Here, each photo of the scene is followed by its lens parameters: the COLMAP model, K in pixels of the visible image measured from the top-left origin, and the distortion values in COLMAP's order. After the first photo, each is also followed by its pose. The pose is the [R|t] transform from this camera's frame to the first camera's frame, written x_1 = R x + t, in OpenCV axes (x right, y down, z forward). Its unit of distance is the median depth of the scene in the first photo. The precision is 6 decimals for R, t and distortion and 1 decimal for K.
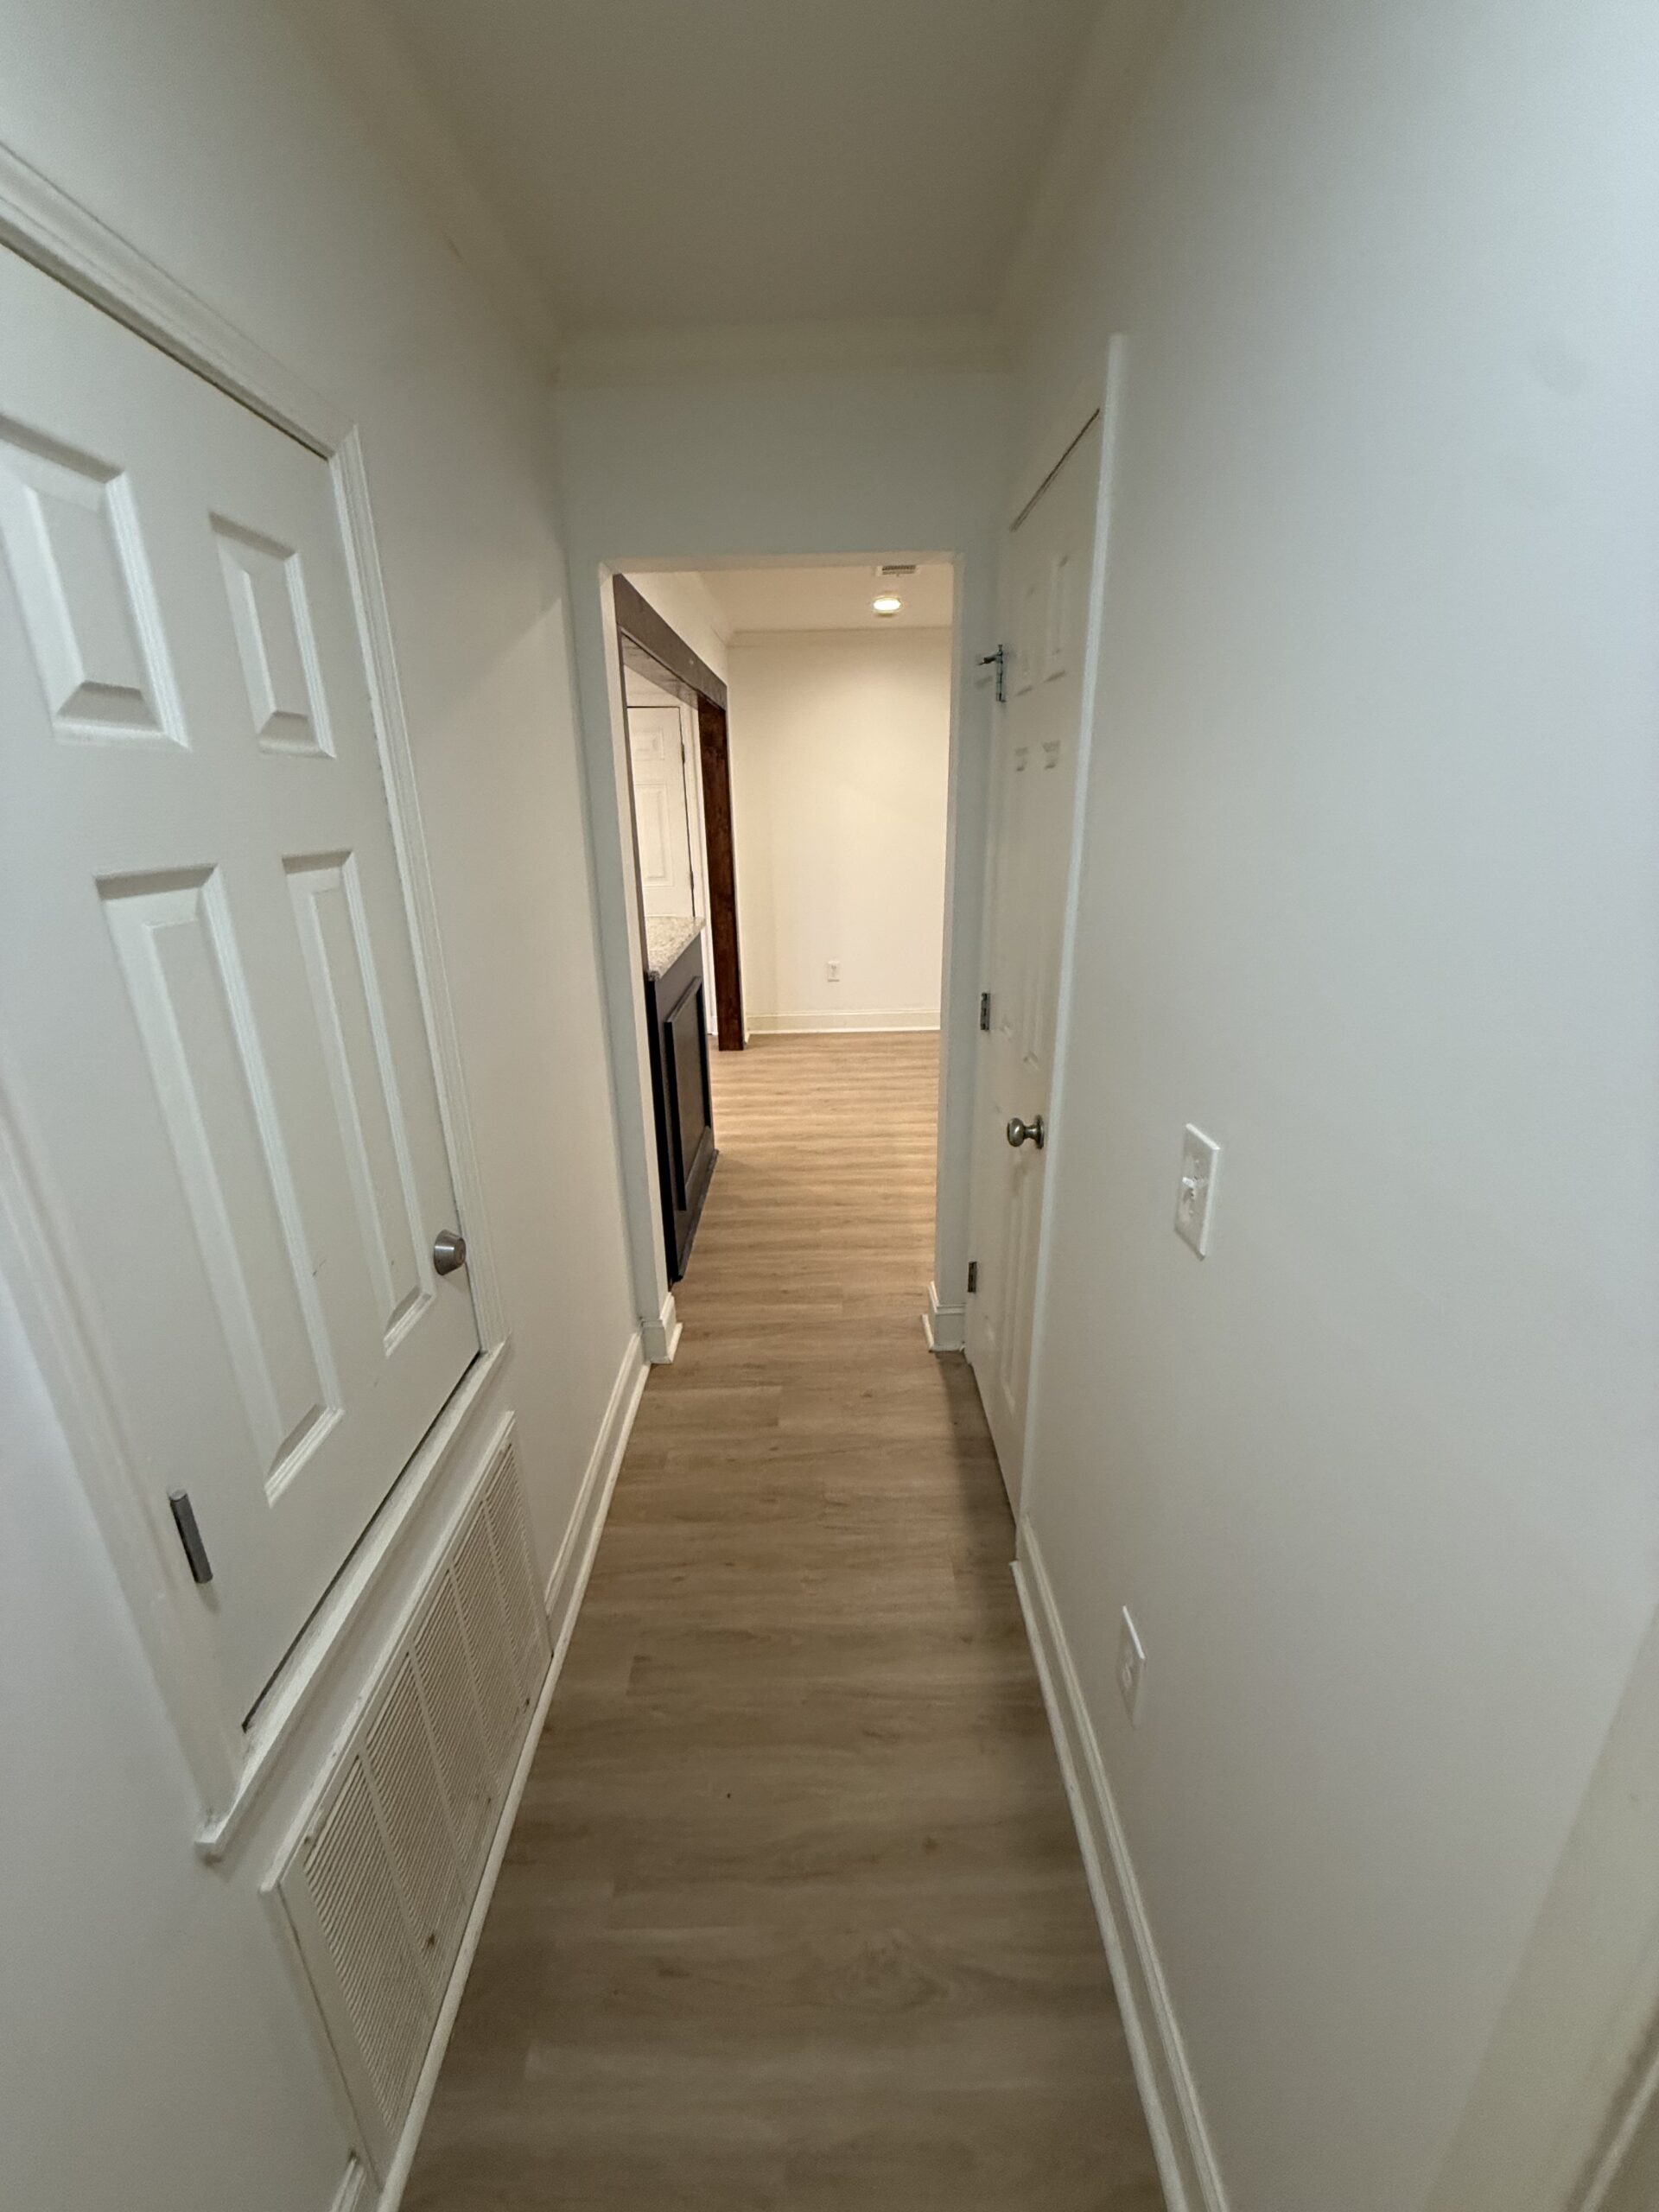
lens RADIAL K [[885.6, 0, 831.0], [0, 885.6, 1095.5], [0, 0, 1]] dist [-0.001650, -0.000041]
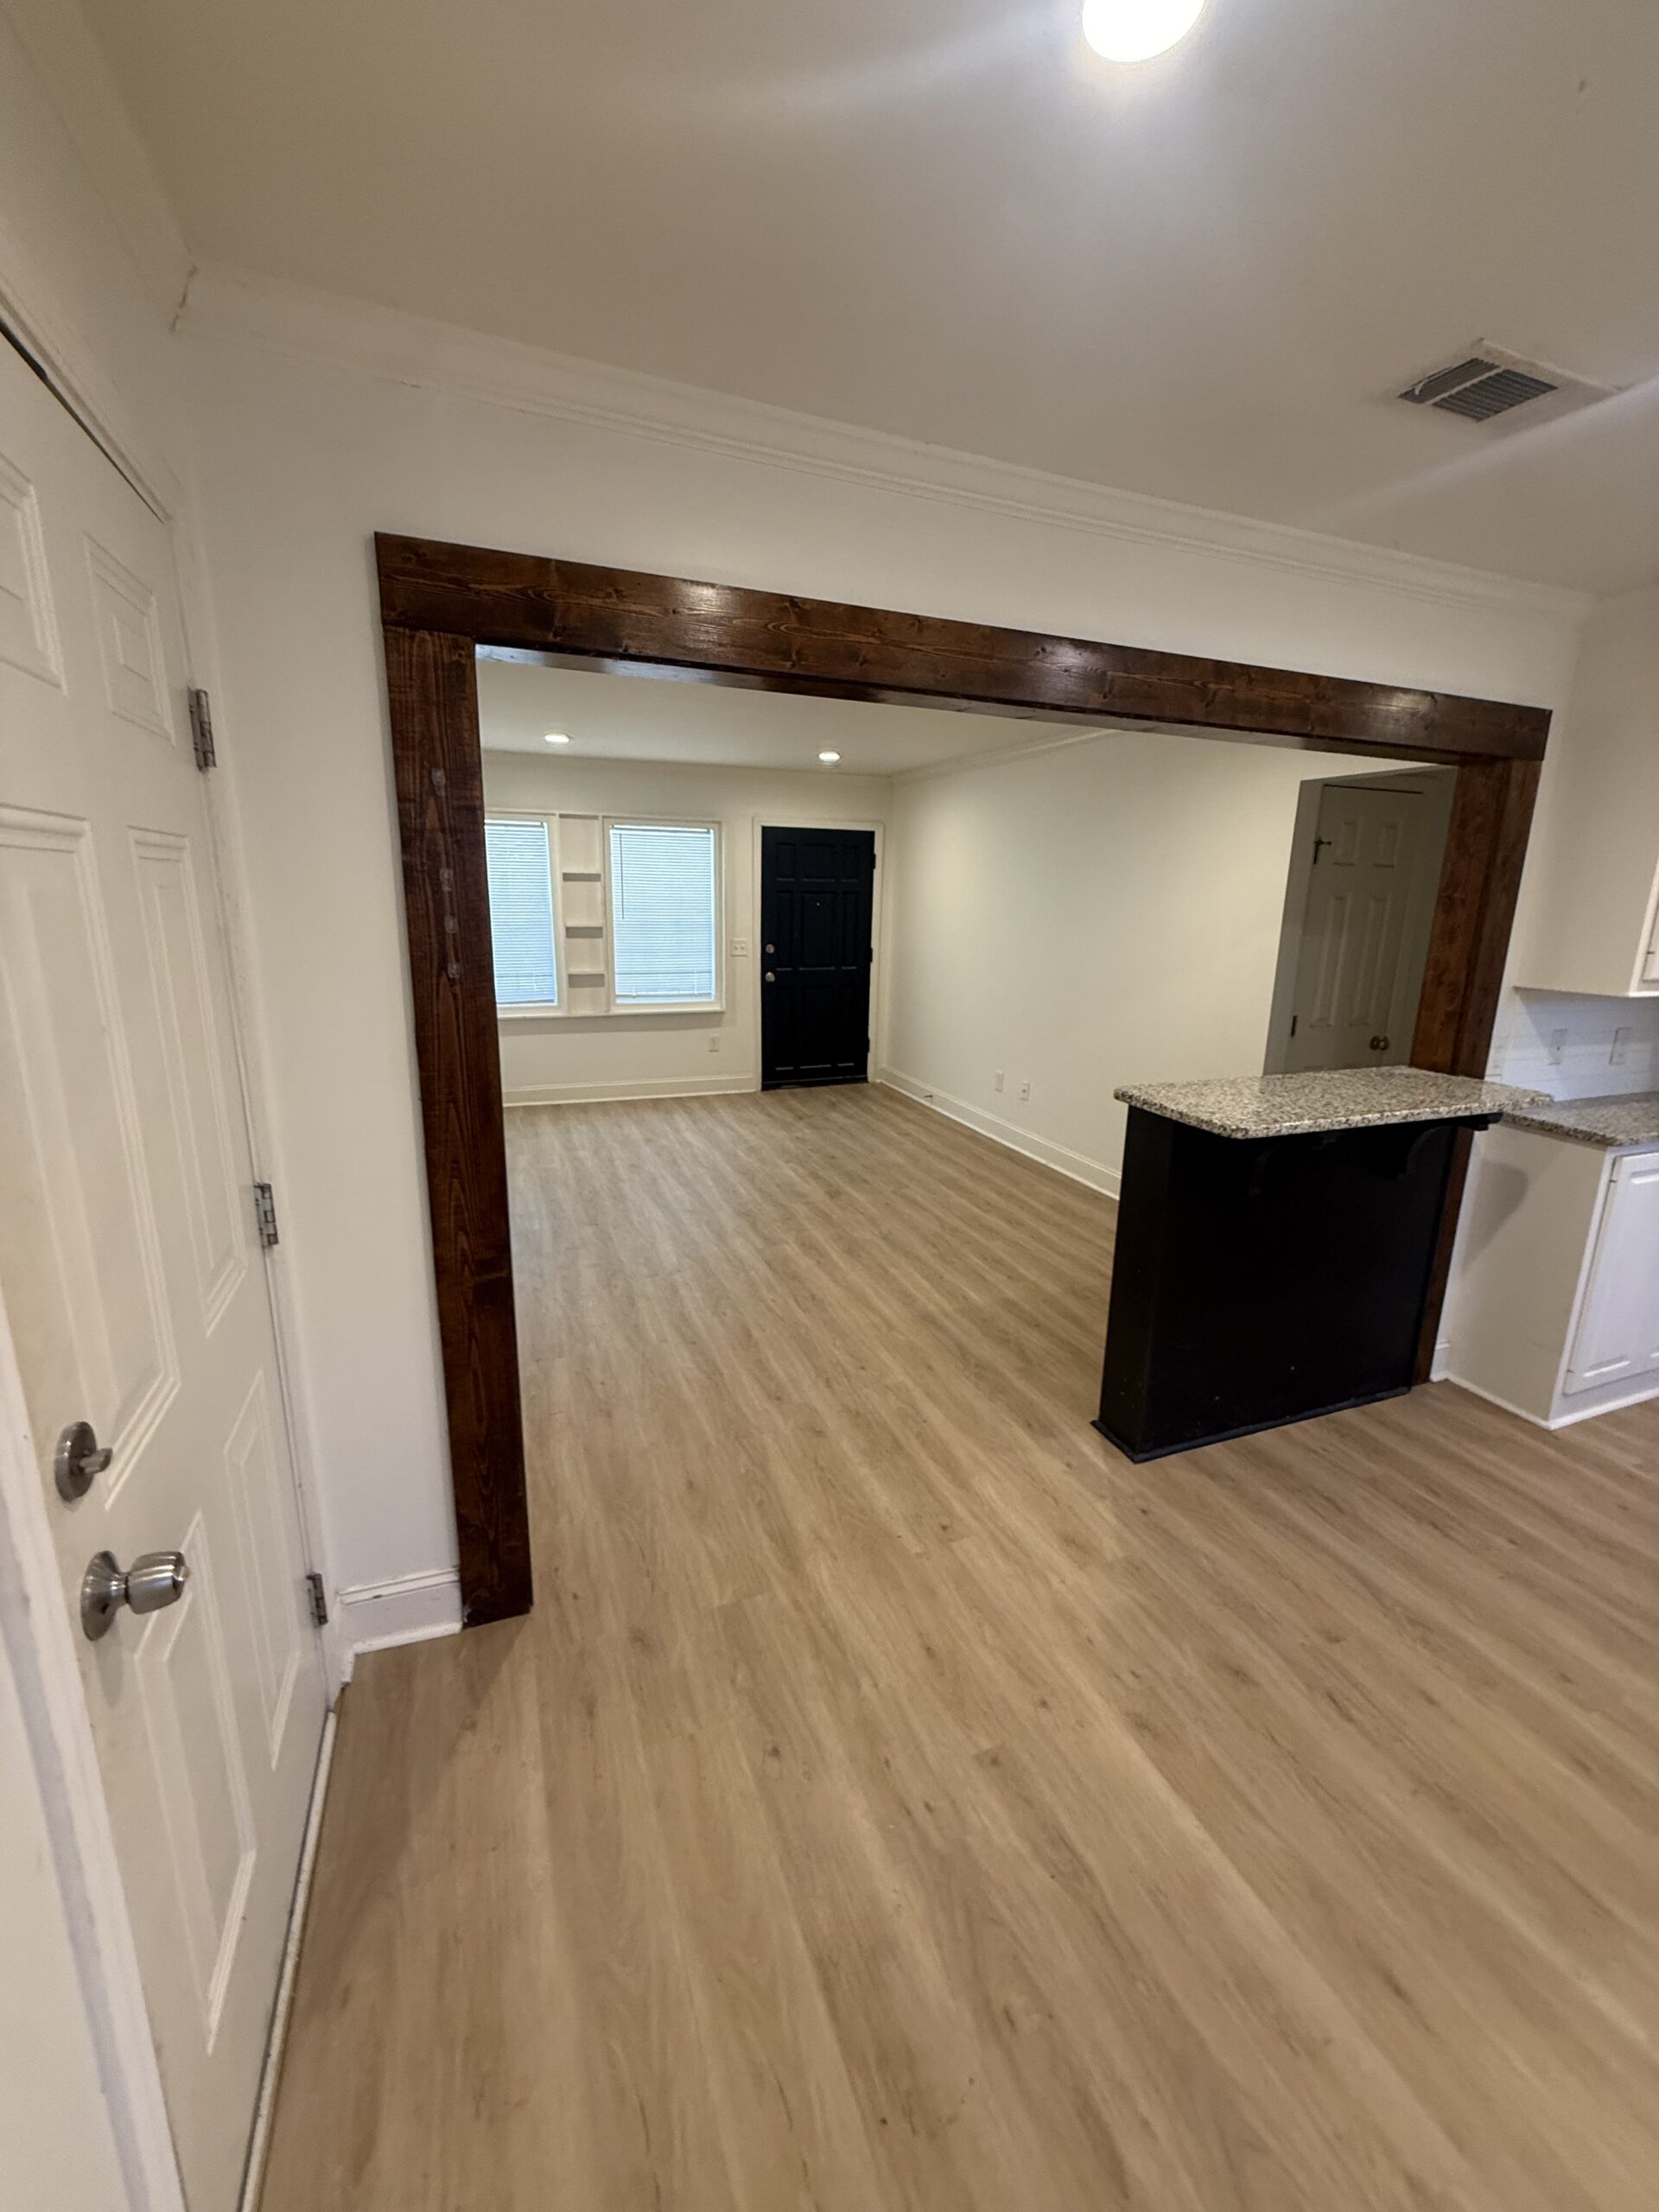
lens RADIAL K [[885.6, 0, 831.0], [0, 885.6, 1095.5], [0, 0, 1]] dist [-0.001650, -0.000041]
pose [[-0.357378, -0.198069, 0.912716, -0.597307], [0.292614, 0.904306, 0.310818, -0.412442], [-0.886937, 0.378153, -0.265221, 1.212934]]
